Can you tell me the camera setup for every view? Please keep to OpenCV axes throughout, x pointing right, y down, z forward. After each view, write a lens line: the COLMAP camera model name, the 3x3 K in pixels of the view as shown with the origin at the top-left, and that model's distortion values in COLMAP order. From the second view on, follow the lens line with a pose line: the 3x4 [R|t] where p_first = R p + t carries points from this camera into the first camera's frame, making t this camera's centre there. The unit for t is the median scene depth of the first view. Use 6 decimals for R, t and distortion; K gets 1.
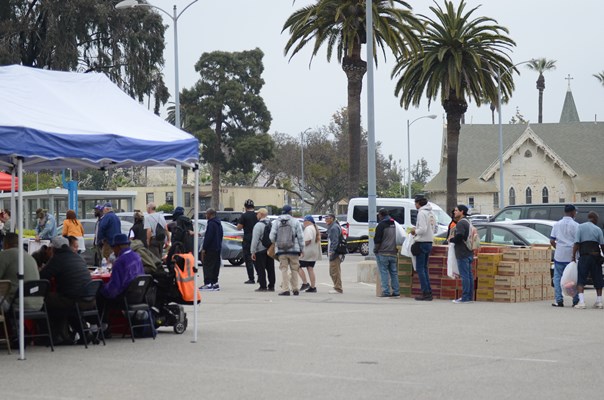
lens RADIAL K [[1520.7, 0, 302.0], [0, 1520.7, 200.3], [0, 0, 1]] dist [0.164267, 0.000000]
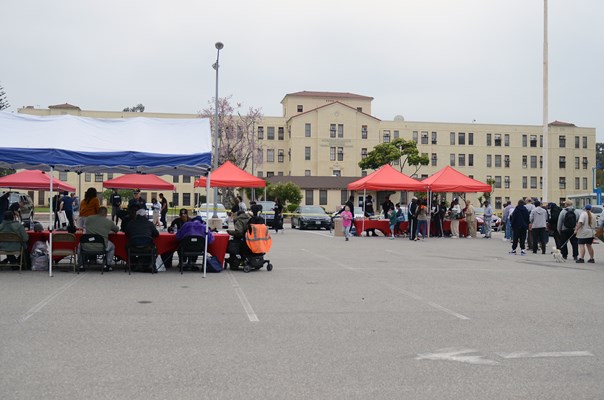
lens RADIAL K [[635.8, 0, 305.4], [0, 635.8, 200.2], [0, 0, 1]] dist [0.002525, 0.000000]
pose [[0.695726, 0.004824, -0.718291, 0.514163], [-0.005588, 0.999984, 0.001303, 0.009545], [0.718286, 0.003107, 0.695741, 0.627002]]
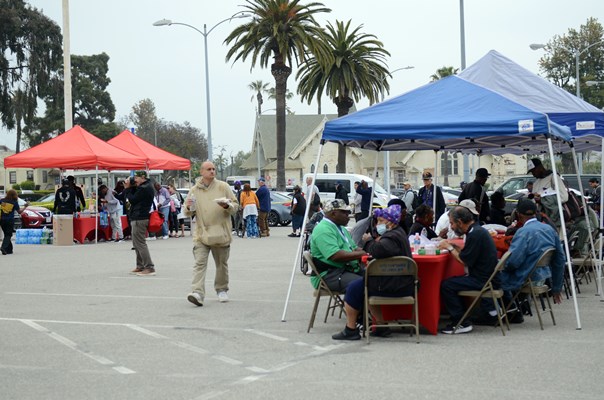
lens RADIAL K [[1239.6, 0, 301.8], [0, 1239.6, 199.8], [0, 0, 1]] dist [0.067131, 0.000000]
pose [[0.979021, -0.015067, 0.203202, -0.083077], [0.011111, 0.999726, 0.020596, -0.000335], [-0.203457, -0.017906, 0.978920, -0.016006]]
